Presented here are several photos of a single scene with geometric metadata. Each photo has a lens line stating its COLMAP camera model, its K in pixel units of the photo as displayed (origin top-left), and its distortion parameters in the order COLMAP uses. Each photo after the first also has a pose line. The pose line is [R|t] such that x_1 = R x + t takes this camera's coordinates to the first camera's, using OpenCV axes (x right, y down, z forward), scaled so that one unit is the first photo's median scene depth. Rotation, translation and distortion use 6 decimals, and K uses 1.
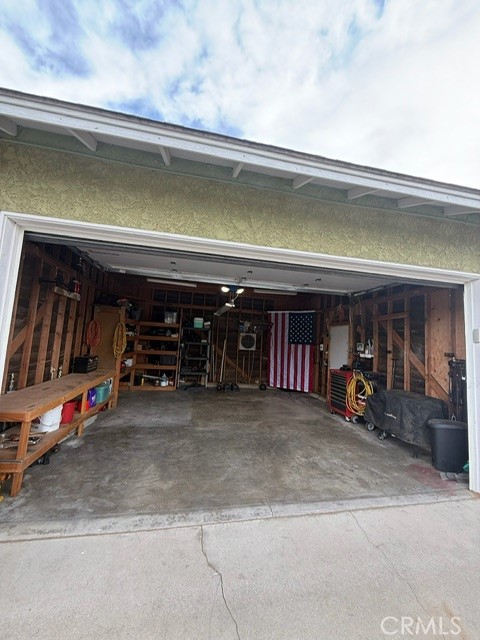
lens RADIAL K [[253.2, 0, 240.0], [0, 253.2, 320.0], [0, 0, 1]] dist [-0.000208, -0.000433]
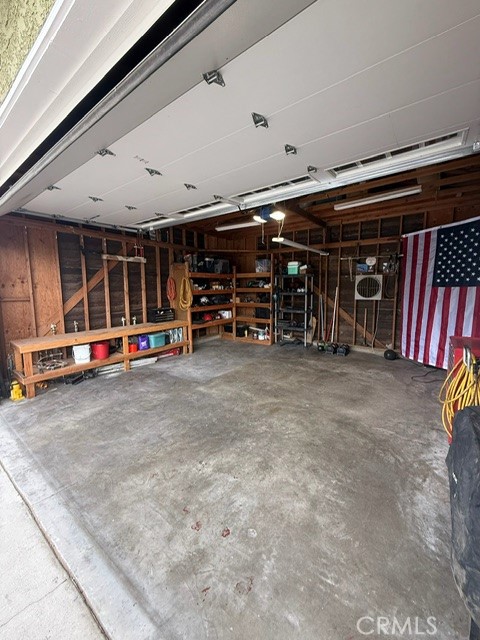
lens RADIAL K [[253.2, 0, 240.0], [0, 253.2, 320.0], [0, 0, 1]] dist [-0.000208, -0.000433]
pose [[0.663314, 0.033085, -0.747609, 0.660004], [0.107202, 0.984517, 0.138684, 0.085605], [0.740623, -0.172137, 0.649498, 0.611326]]
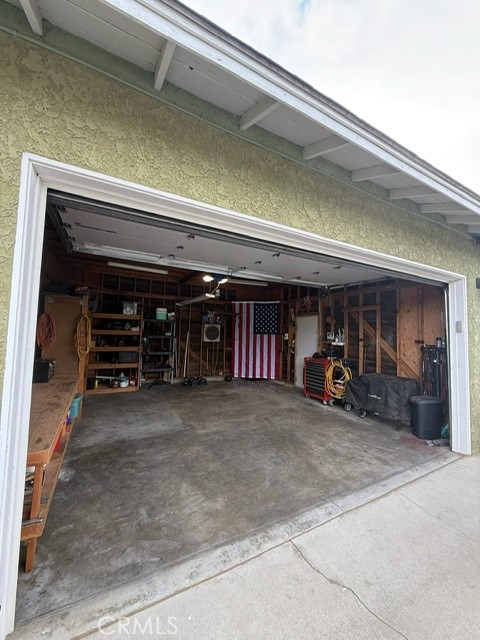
lens RADIAL K [[253.2, 0, 240.0], [0, 253.2, 320.0], [0, 0, 1]] dist [-0.000208, -0.000433]
pose [[0.956323, -0.014829, 0.291936, -0.312247], [0.000748, 0.998833, 0.048285, -0.020764], [-0.292311, -0.045958, 0.955218, 0.110012]]
